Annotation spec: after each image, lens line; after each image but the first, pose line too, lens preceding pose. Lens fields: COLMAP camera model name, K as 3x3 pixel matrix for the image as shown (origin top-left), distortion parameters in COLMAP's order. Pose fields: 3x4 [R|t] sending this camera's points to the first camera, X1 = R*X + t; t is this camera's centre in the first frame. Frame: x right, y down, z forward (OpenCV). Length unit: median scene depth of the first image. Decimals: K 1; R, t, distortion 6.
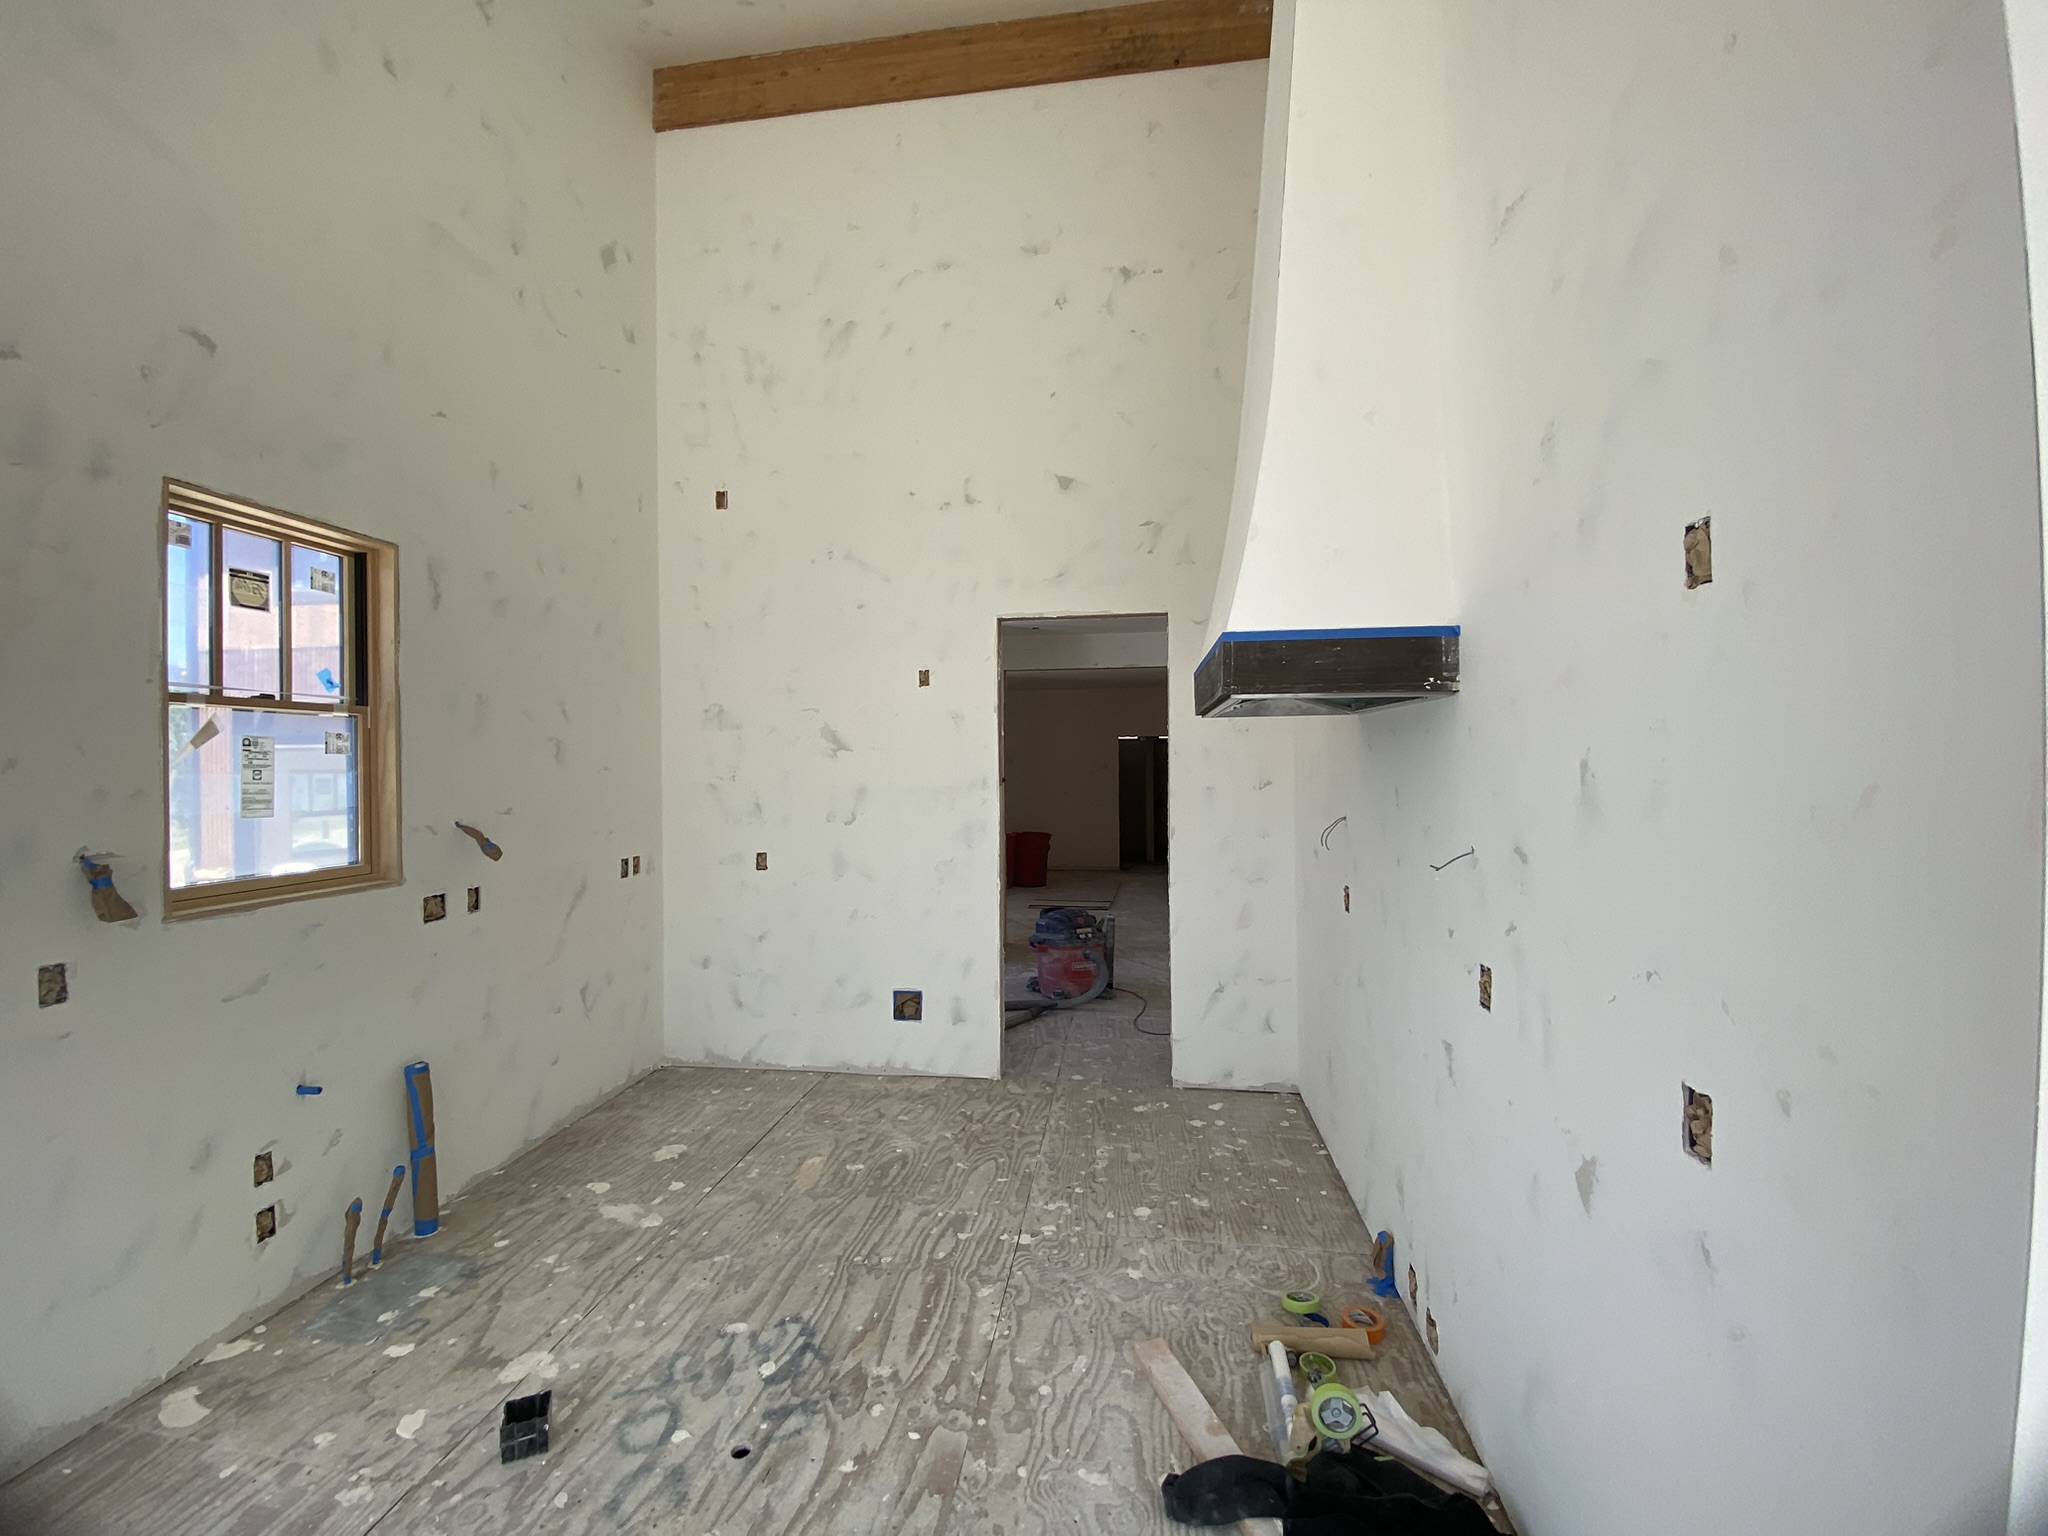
lens RADIAL K [[823.2, 0, 1024.0], [0, 823.2, 768.0], [0, 0, 1]] dist [0.024976, -0.021561]
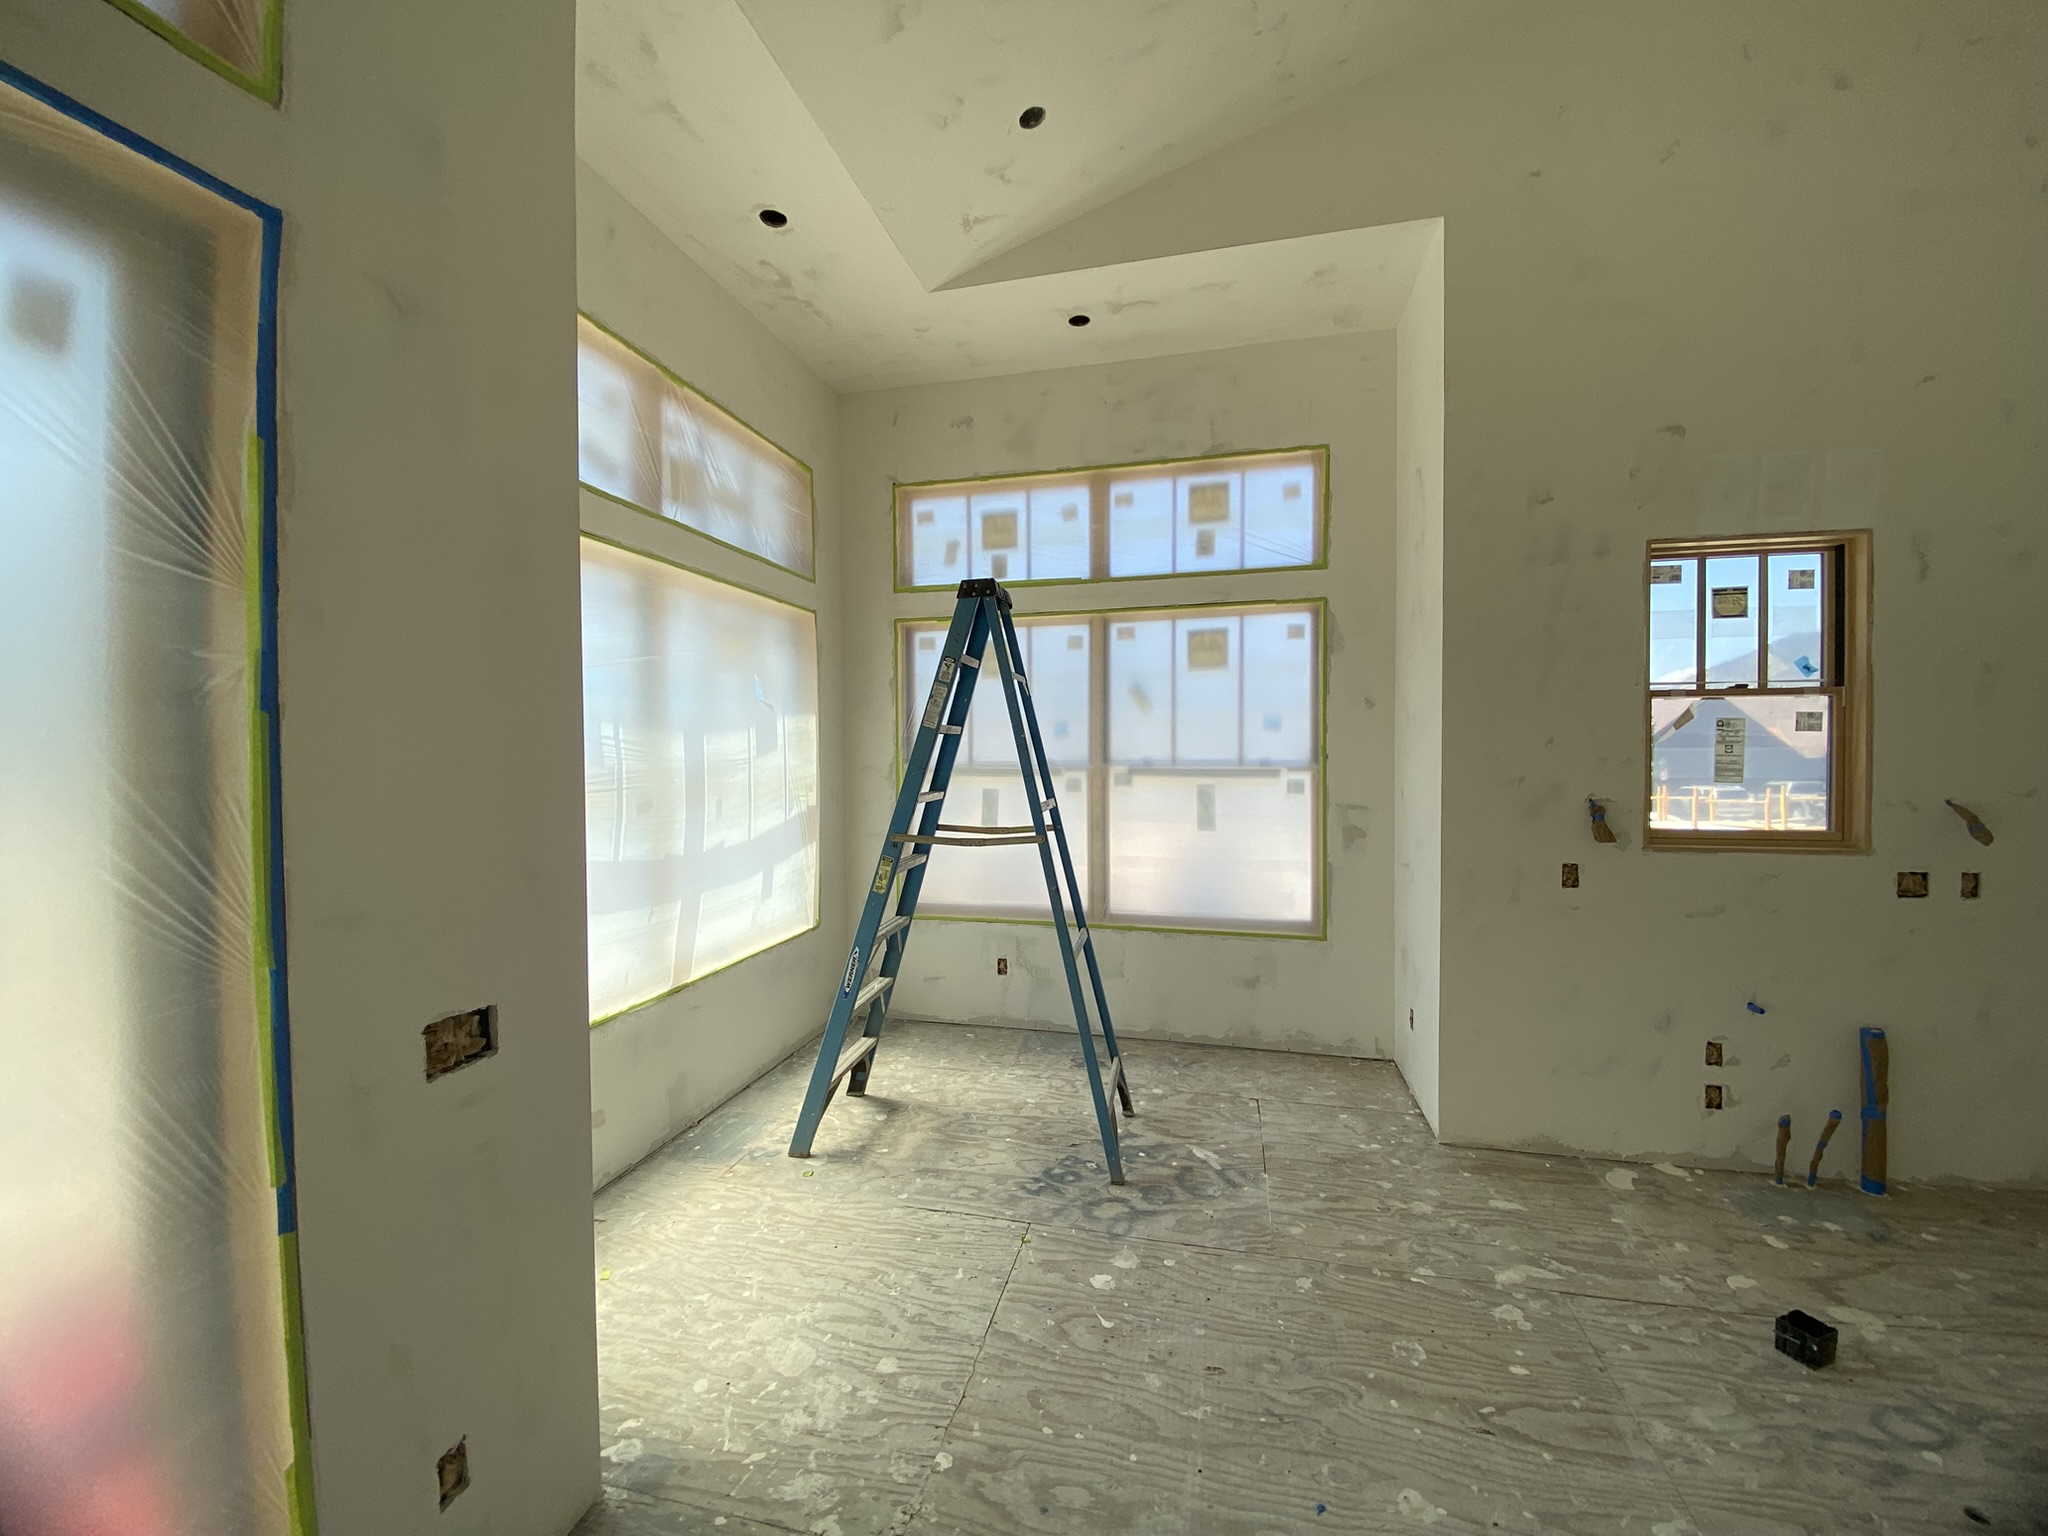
lens RADIAL K [[823.2, 0, 1024.0], [0, 823.2, 768.0], [0, 0, 1]] dist [0.024976, -0.021561]
pose [[-0.099325, 0.029122, -0.994629, 0.459874], [0.002335, 0.999576, 0.029034, -0.001936], [0.995052, 0.000561, -0.099351, 0.052934]]
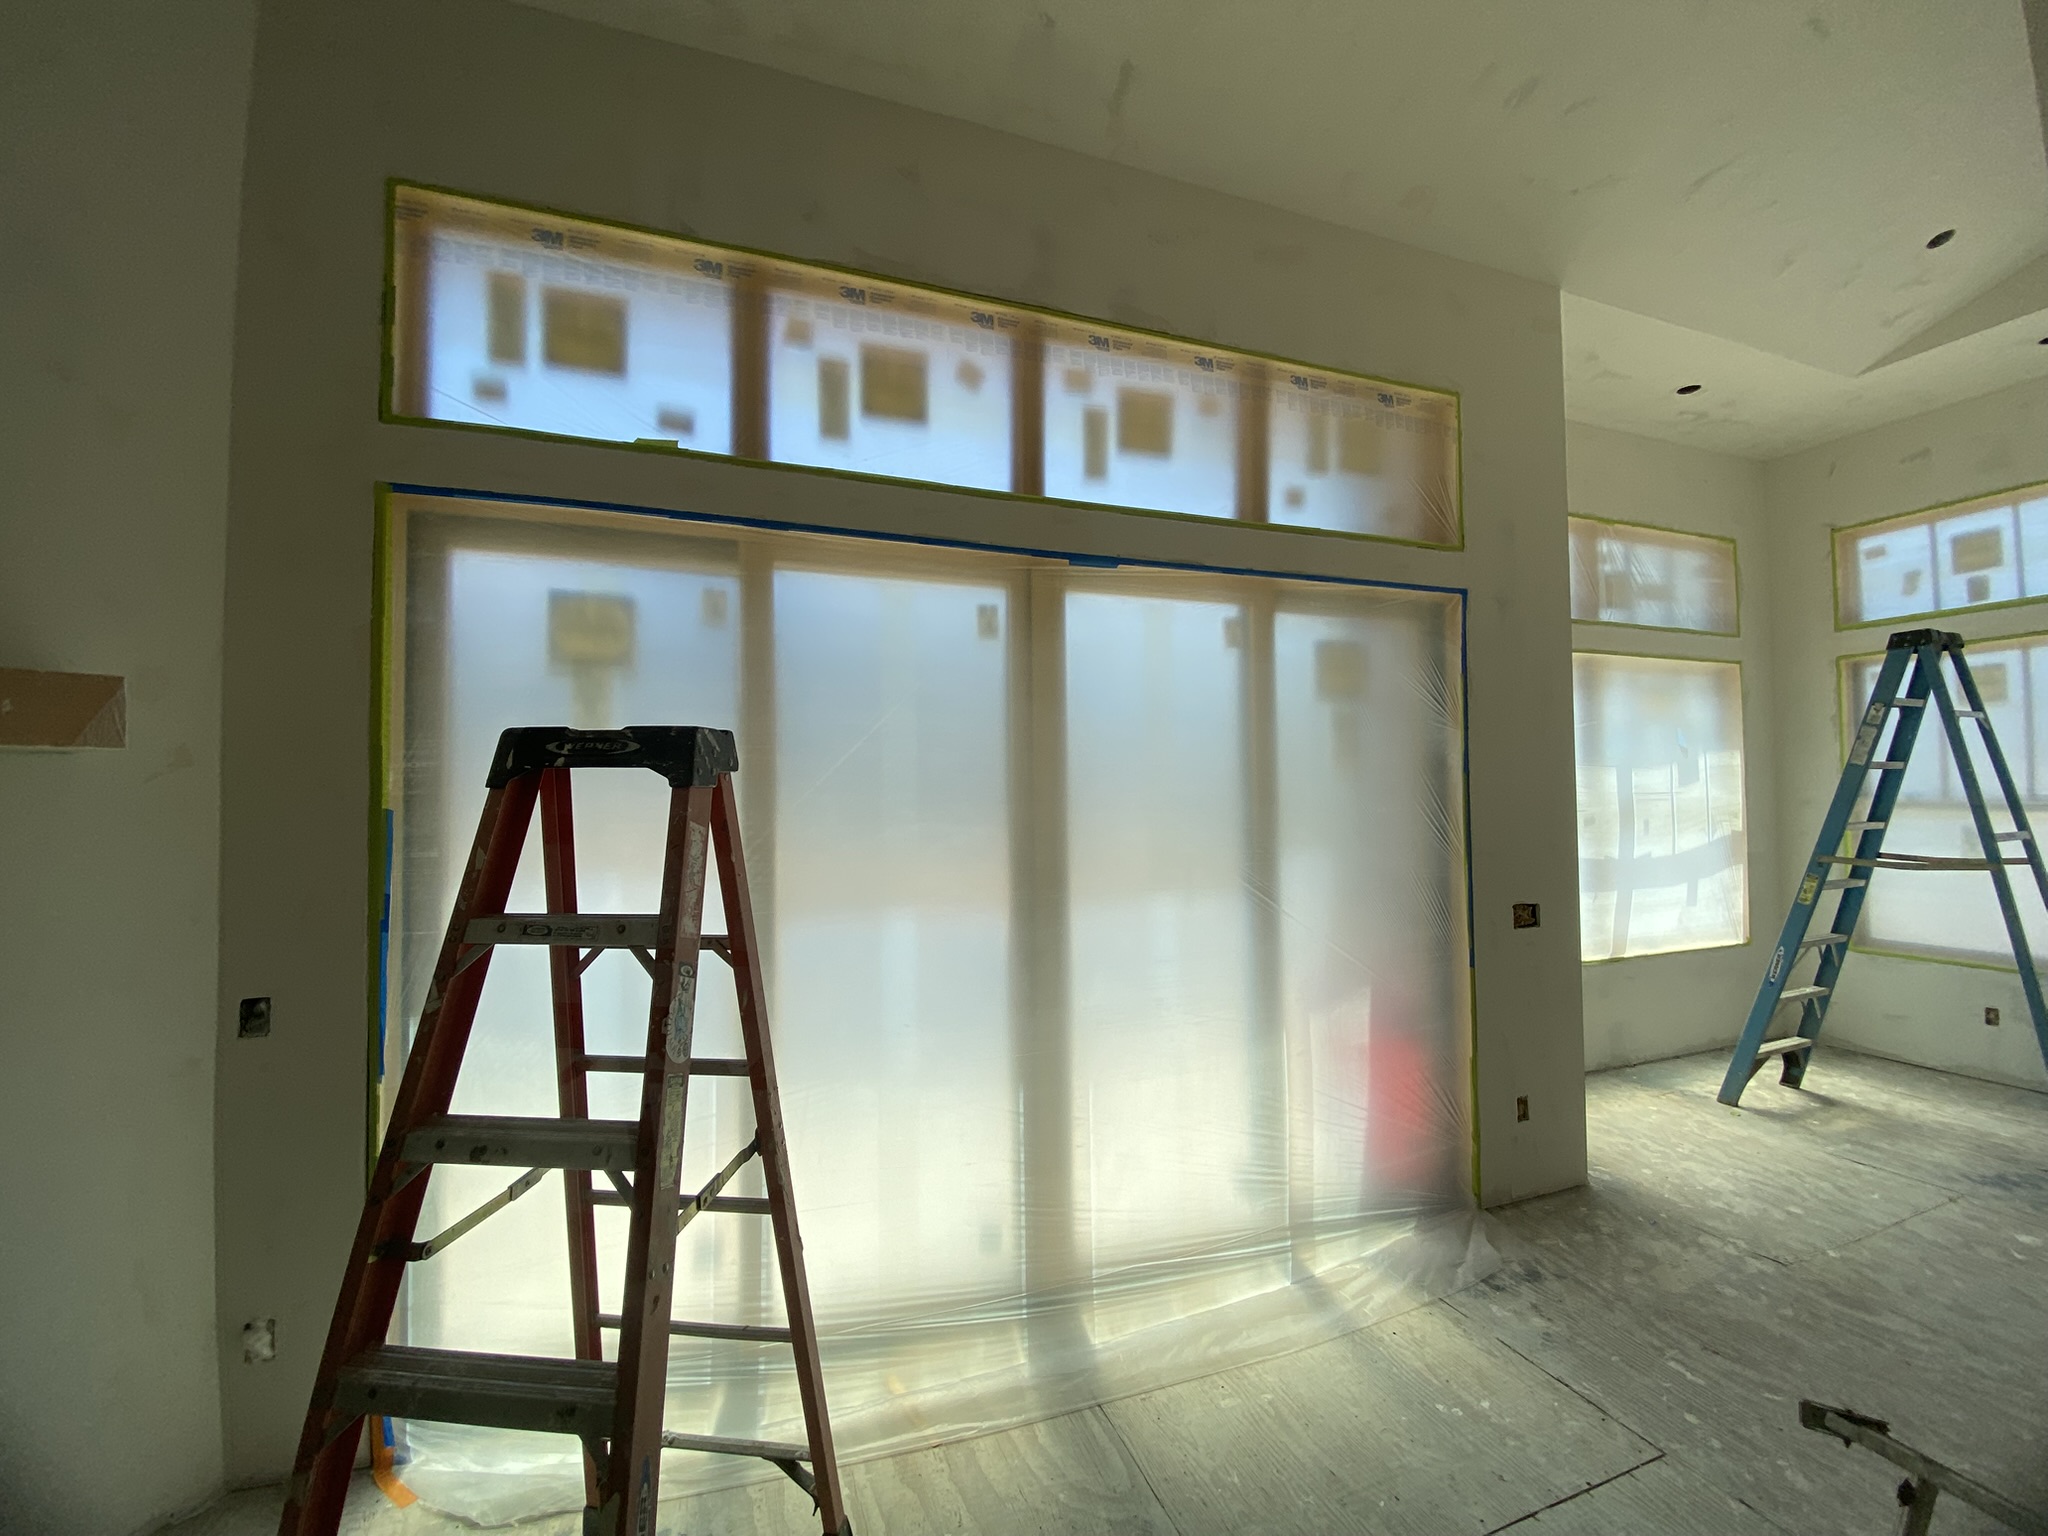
lens RADIAL K [[823.2, 0, 1024.0], [0, 823.2, 768.0], [0, 0, 1]] dist [0.024976, -0.021561]
pose [[-0.881642, 0.002476, -0.471913, 1.293591], [0.013919, 0.999688, -0.020760, -0.012298], [0.471714, -0.024872, -0.881401, 0.409393]]
